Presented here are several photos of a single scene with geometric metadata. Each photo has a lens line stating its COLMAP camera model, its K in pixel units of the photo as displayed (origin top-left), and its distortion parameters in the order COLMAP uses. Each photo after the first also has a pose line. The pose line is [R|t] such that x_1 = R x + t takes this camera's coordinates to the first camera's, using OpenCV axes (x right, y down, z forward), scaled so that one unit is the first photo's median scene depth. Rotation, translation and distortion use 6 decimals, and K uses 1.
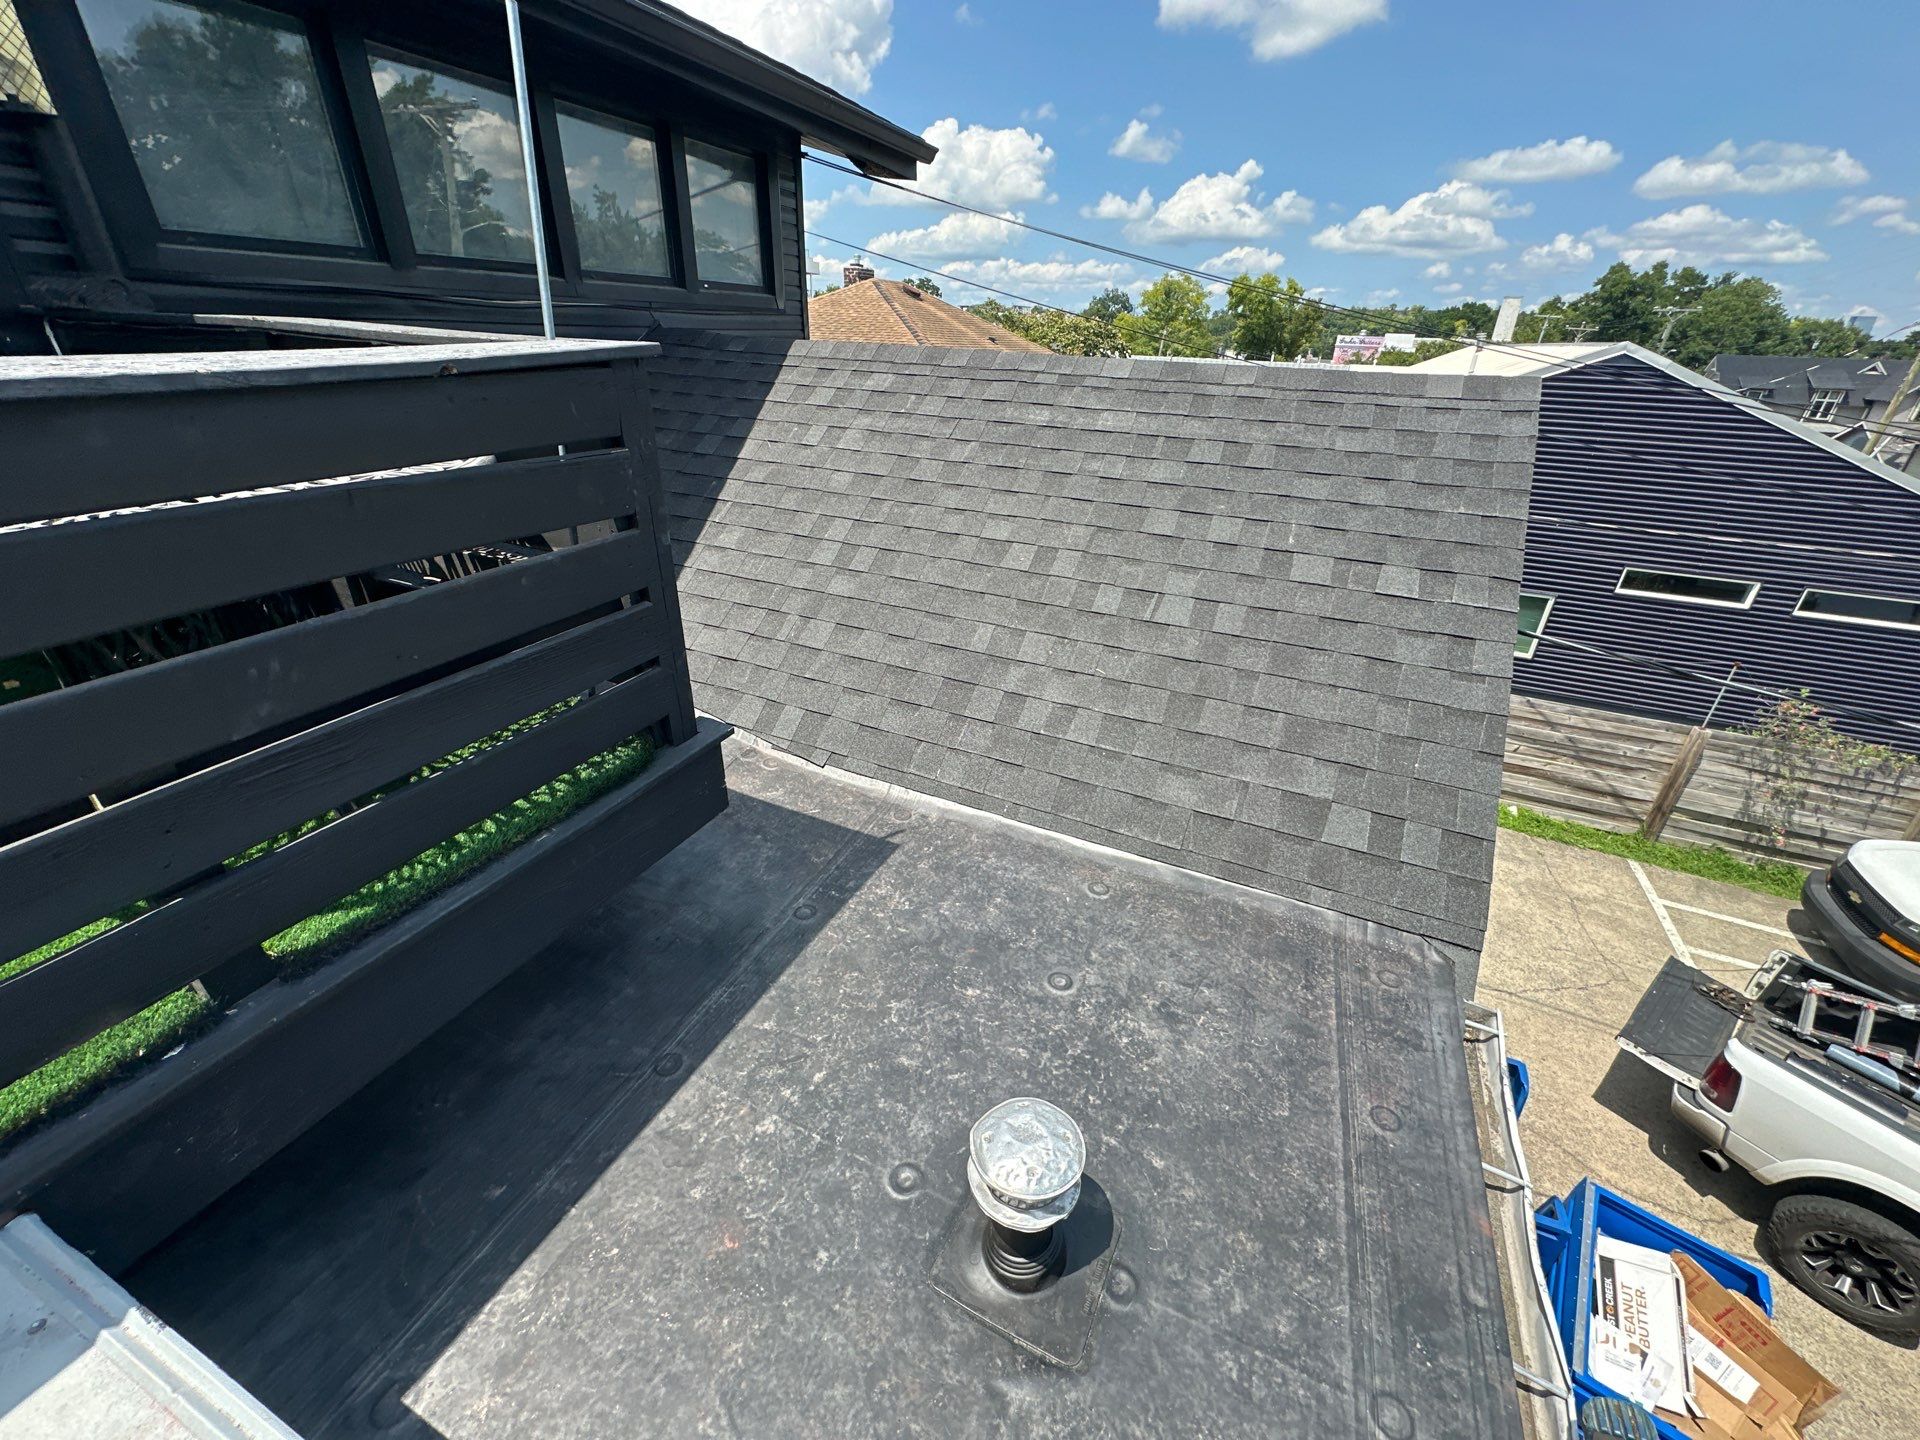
lens RADIAL K [[764.9, 0, 960.0], [0, 764.9, 720.0], [0, 0, 1]] dist [-0.001081, -0.000012]
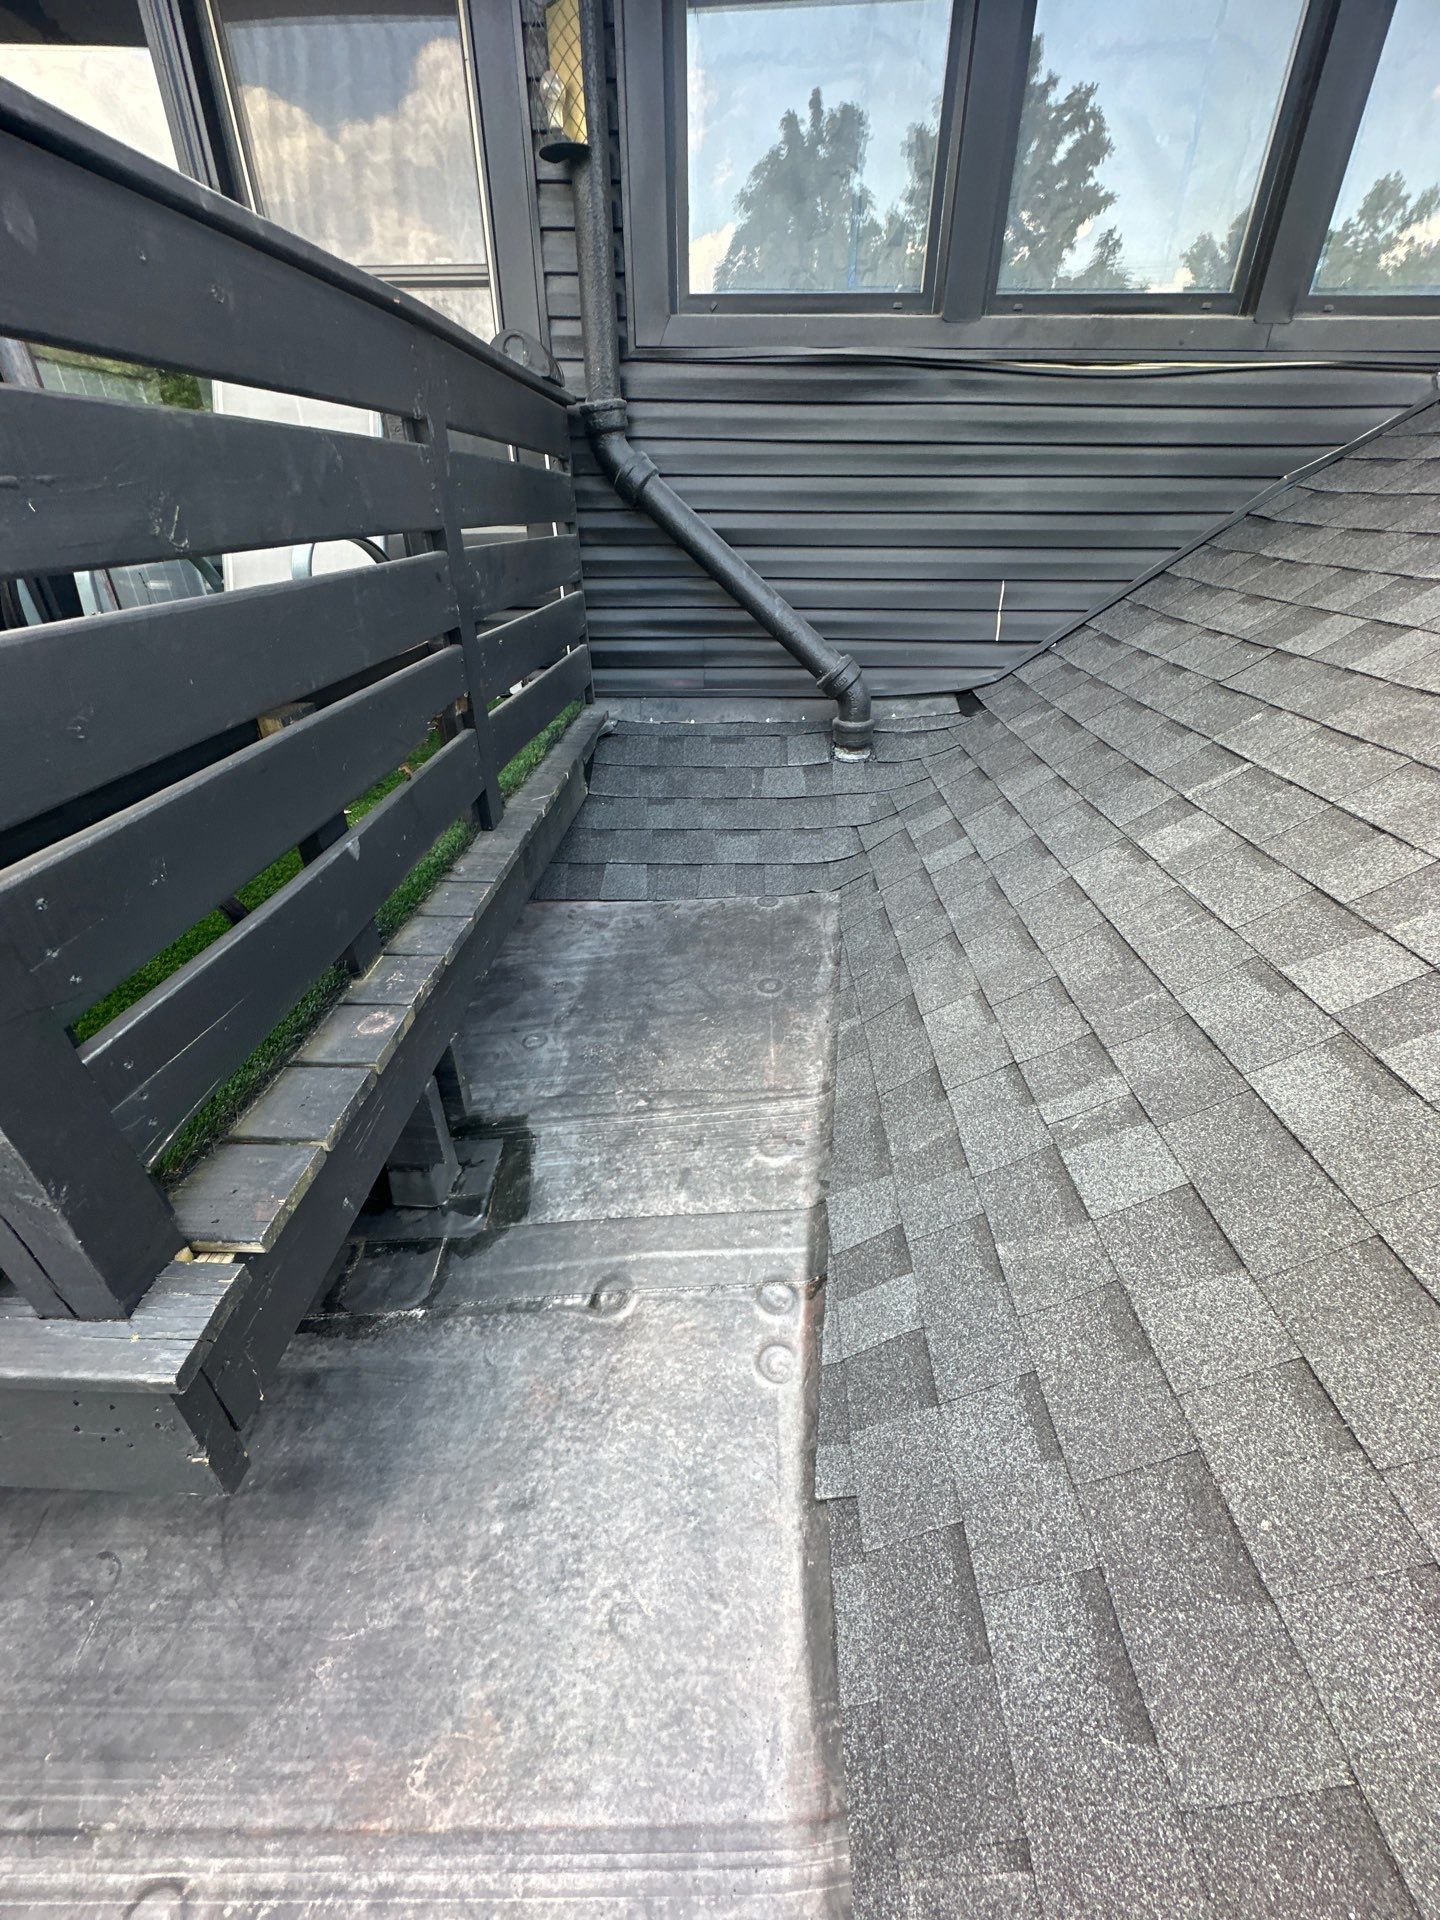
lens RADIAL K [[764.9, 0, 720.0], [0, 764.9, 960.0], [0, 0, 1]] dist [-0.001081, -0.000012]
pose [[0.384194, 0.447627, -0.807481, -0.016984], [-0.416825, 0.864492, 0.280909, -0.213747], [0.823803, 0.228655, 0.518714, 0.635784]]
